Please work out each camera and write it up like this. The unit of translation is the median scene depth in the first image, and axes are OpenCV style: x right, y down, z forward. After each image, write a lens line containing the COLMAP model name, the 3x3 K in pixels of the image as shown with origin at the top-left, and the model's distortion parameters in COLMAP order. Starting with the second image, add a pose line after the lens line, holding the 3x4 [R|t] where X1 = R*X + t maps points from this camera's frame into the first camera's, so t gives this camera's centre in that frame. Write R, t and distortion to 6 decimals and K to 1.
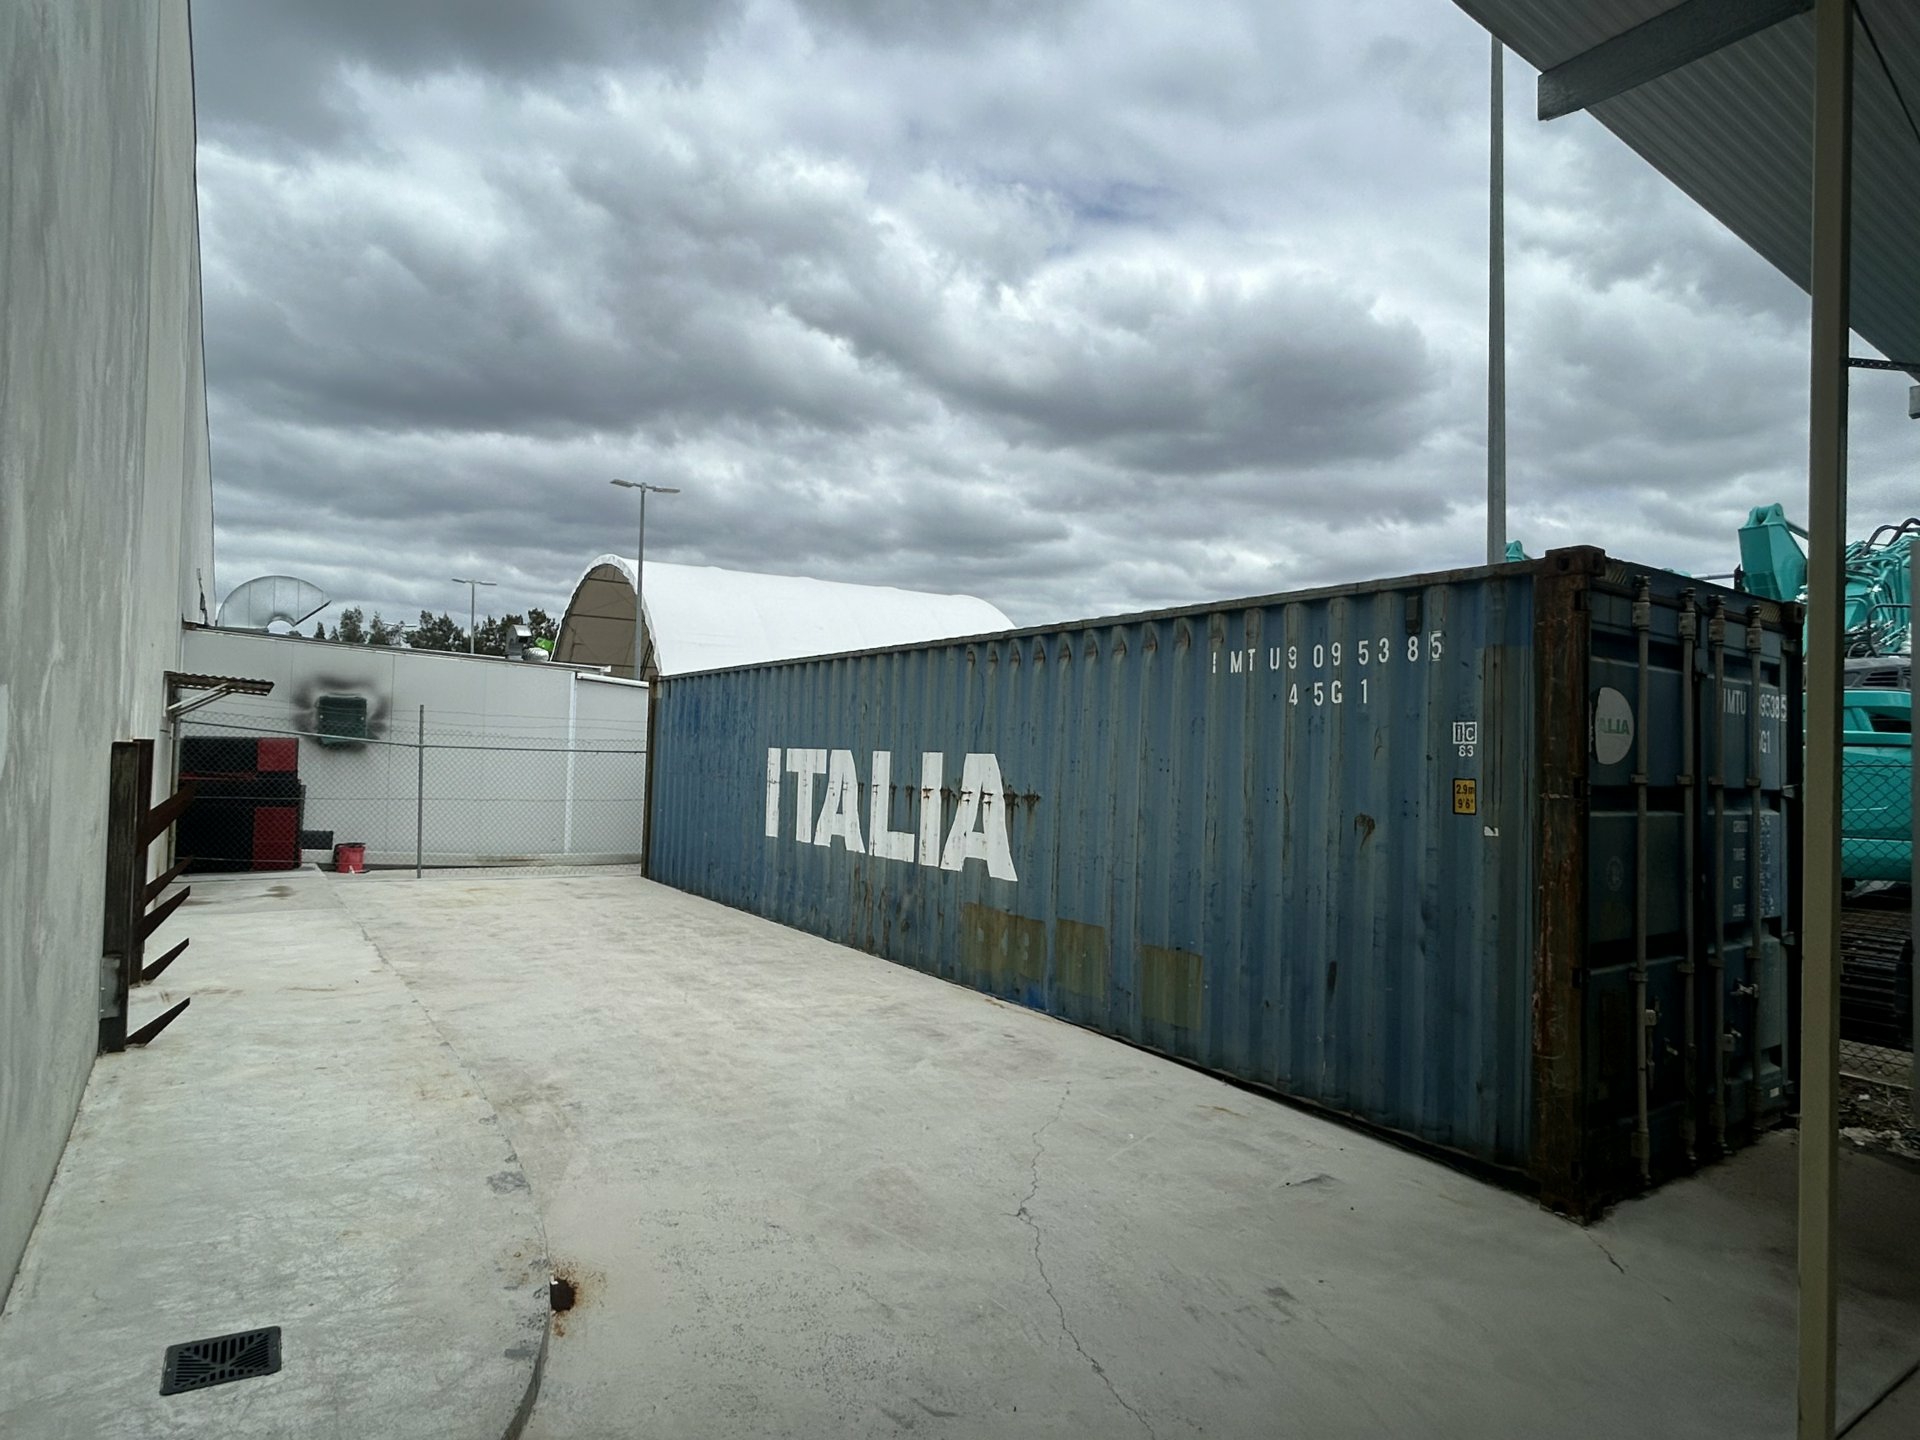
lens RADIAL K [[1073.3, 0, 959.6], [0, 1073.3, 714.2], [0, 0, 1]] dist [0.002117, -0.000162]
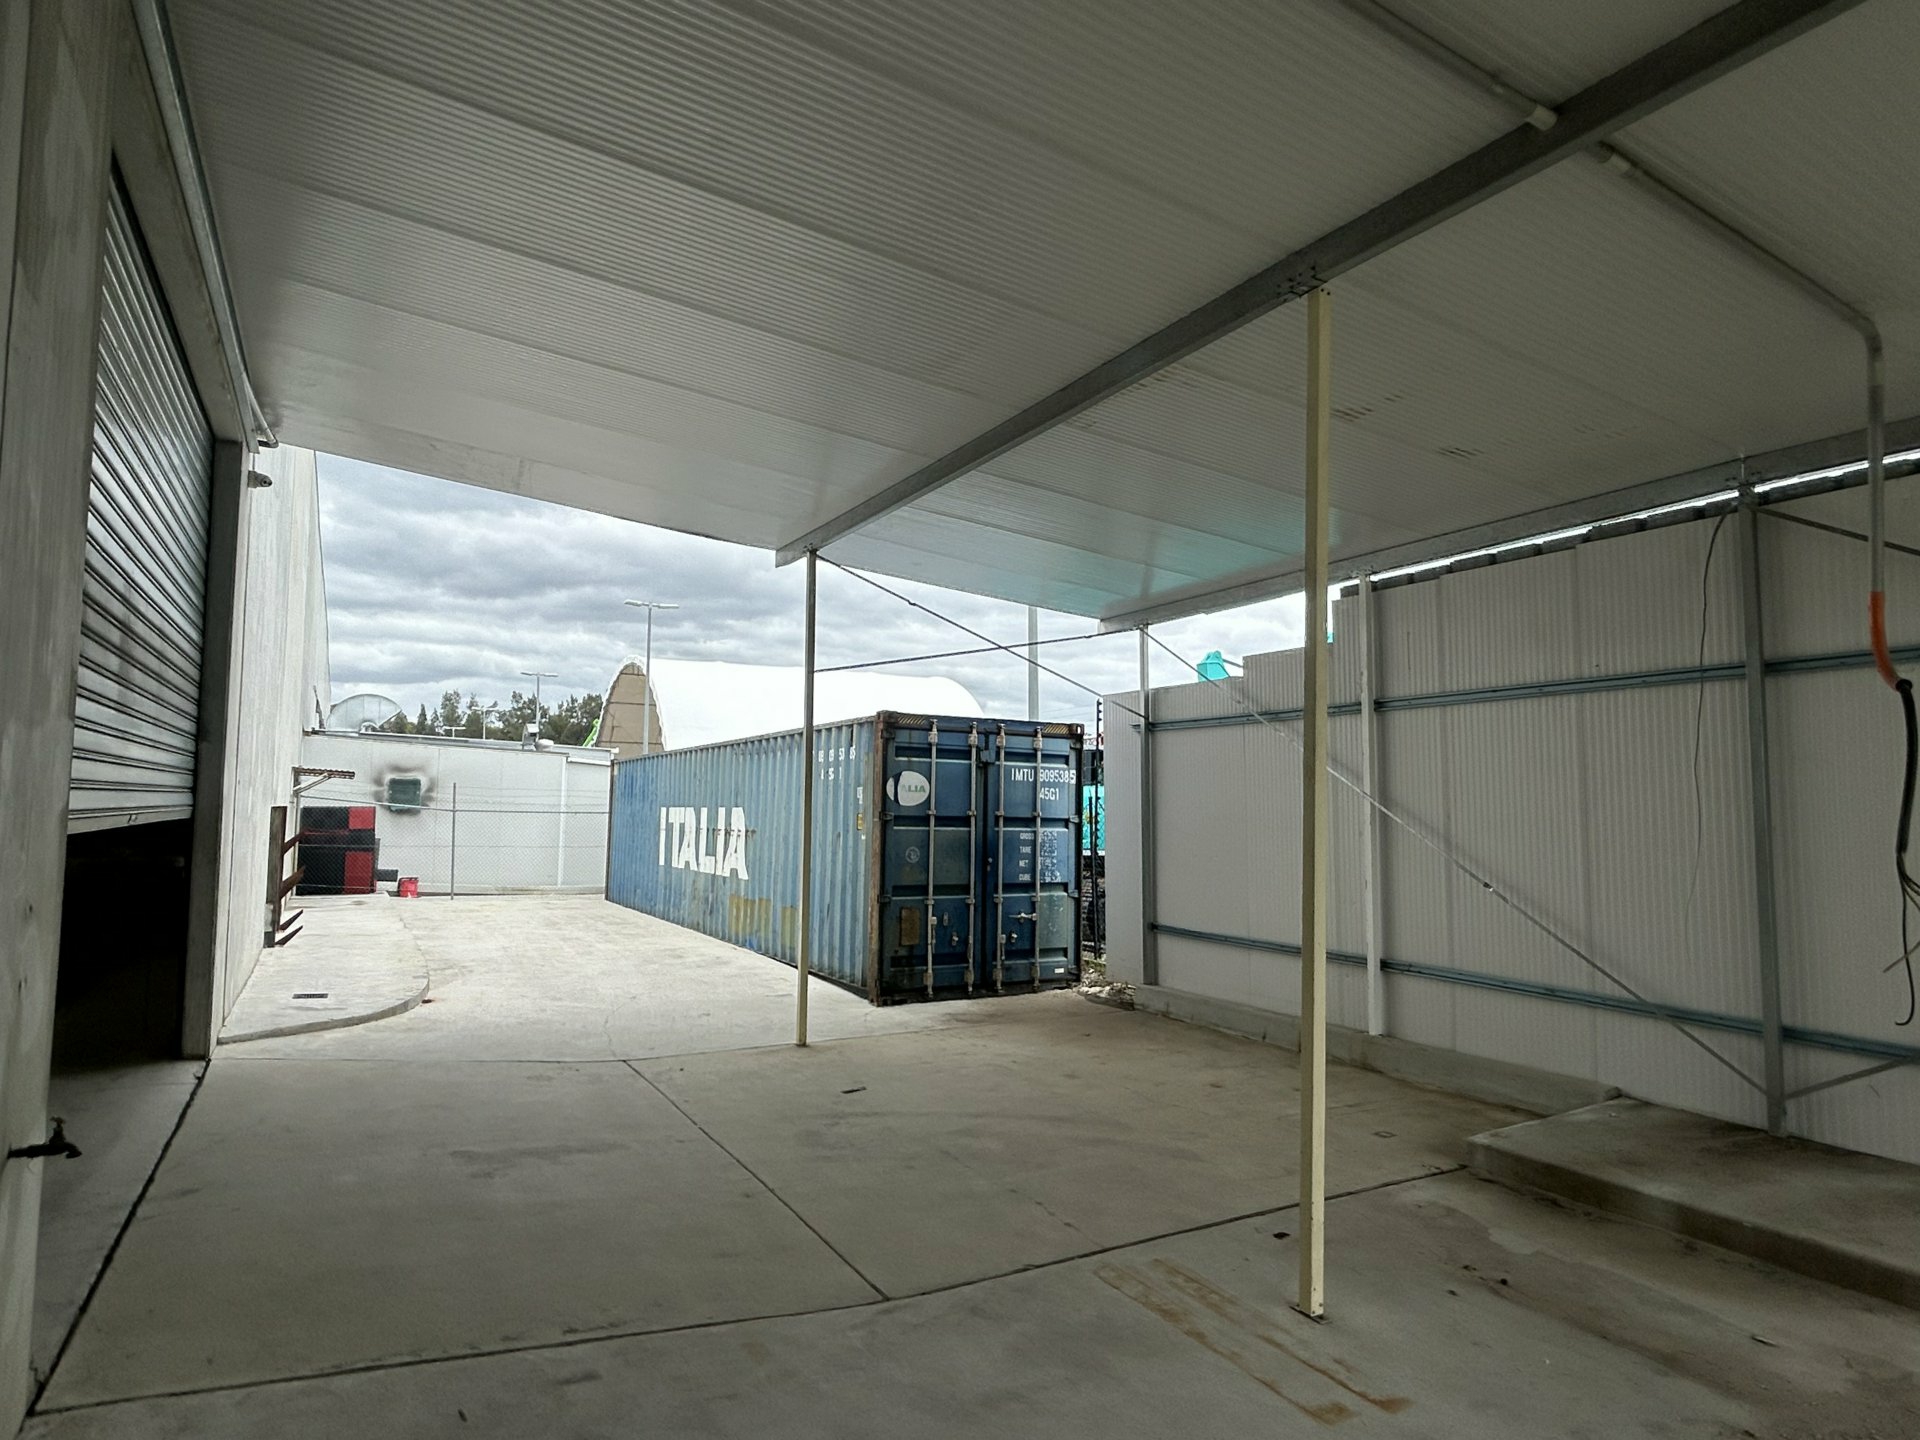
lens RADIAL K [[1073.3, 0, 957.0], [0, 1073.3, 723.8], [0, 0, 1]] dist [0.002117, -0.000162]
pose [[0.996653, -0.021225, -0.078943, 0.373365], [0.017241, 0.998559, -0.050814, -0.003305], [0.079907, 0.049283, 0.995583, -0.513815]]
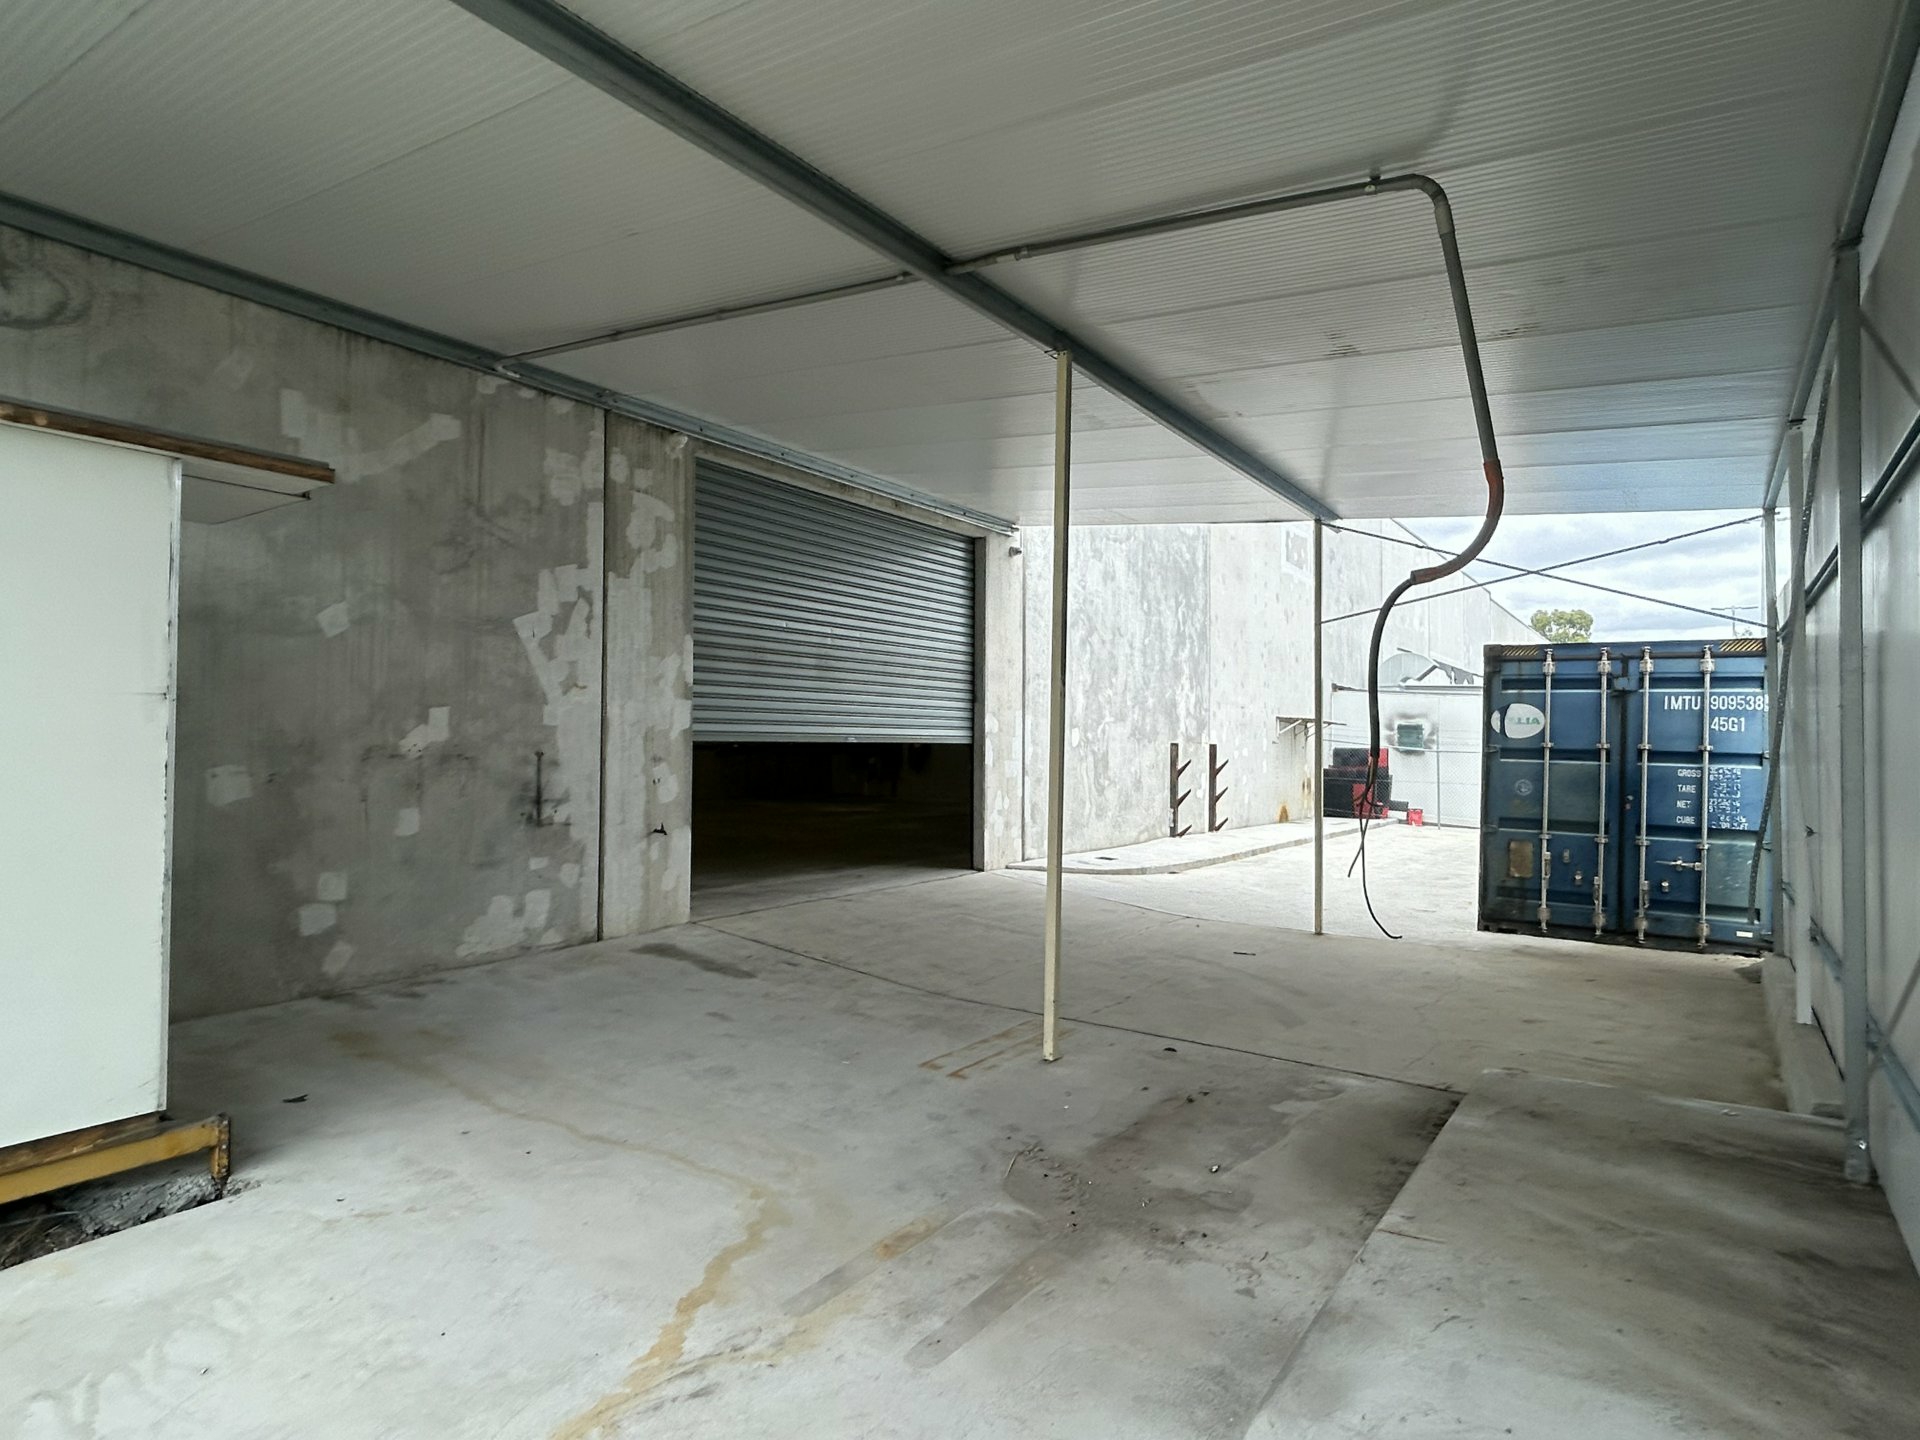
lens RADIAL K [[1073.3, 0, 959.7], [0, 1073.3, 722.7], [0, 0, 1]] dist [0.002117, -0.000162]
pose [[0.365126, -0.037333, -0.930209, 0.950468], [0.022321, 0.999259, -0.031343, 0.024670], [0.930691, -0.009319, 0.365689, -0.374428]]
